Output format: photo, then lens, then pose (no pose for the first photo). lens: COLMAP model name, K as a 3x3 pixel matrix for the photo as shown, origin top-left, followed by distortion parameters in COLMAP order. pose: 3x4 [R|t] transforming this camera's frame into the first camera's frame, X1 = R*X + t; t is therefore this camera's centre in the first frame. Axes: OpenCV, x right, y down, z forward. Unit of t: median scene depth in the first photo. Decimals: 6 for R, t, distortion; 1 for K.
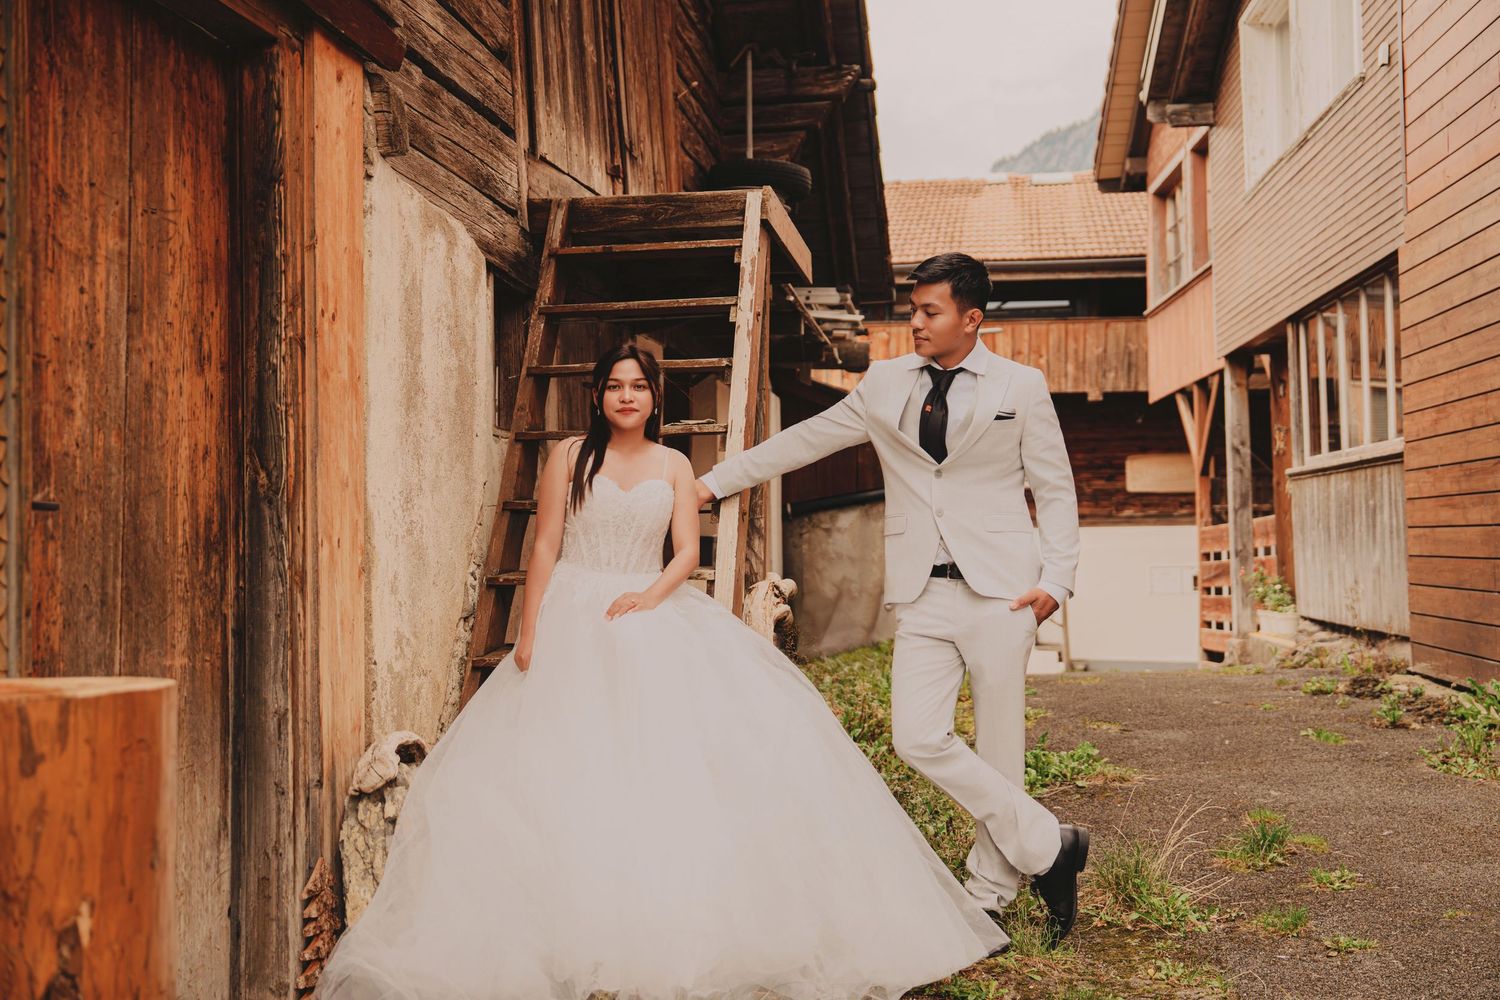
lens RADIAL K [[1629.1, 0, 768.1], [0, 1629.1, 488.2], [0, 0, 1]] dist [0.068267, 0.000000]
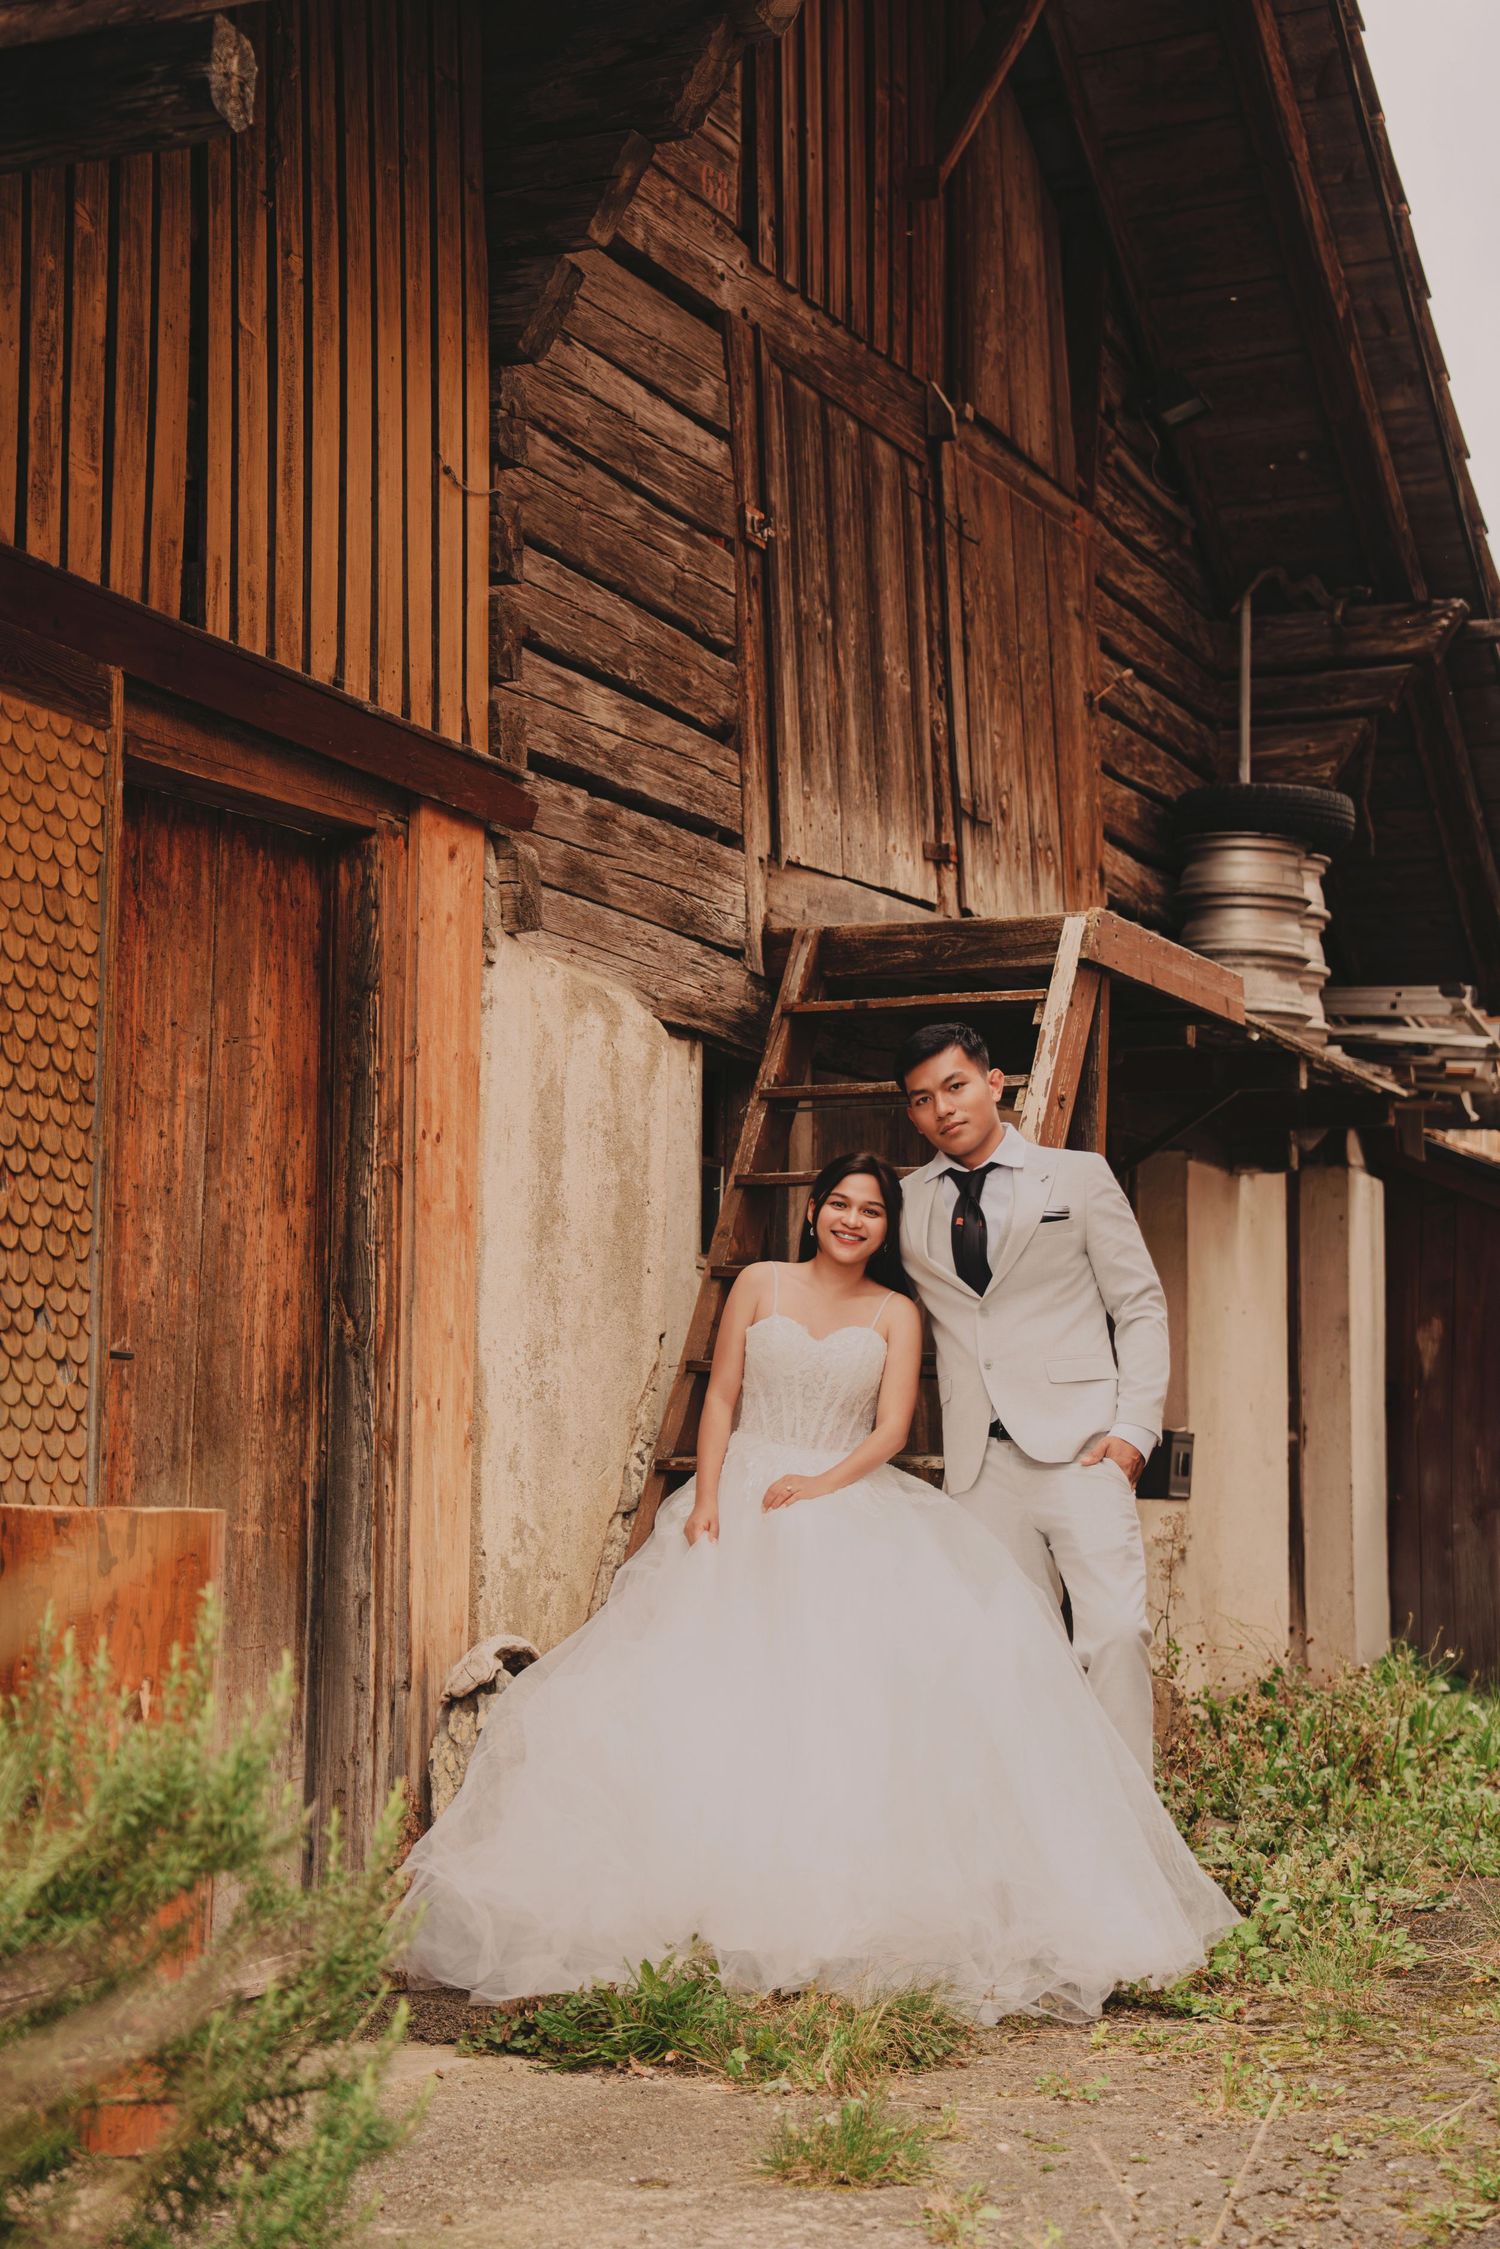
lens RADIAL K [[3755.0, 0, 769.9], [0, 3755.0, 1167.3], [0, 0, 1]] dist [0.257810, 0.000000]
pose [[0.971068, 0.000192, -0.238805, 0.255639], [-0.011543, 0.998868, -0.046136, -0.000915], [0.238526, 0.047557, 0.969971, -0.591244]]
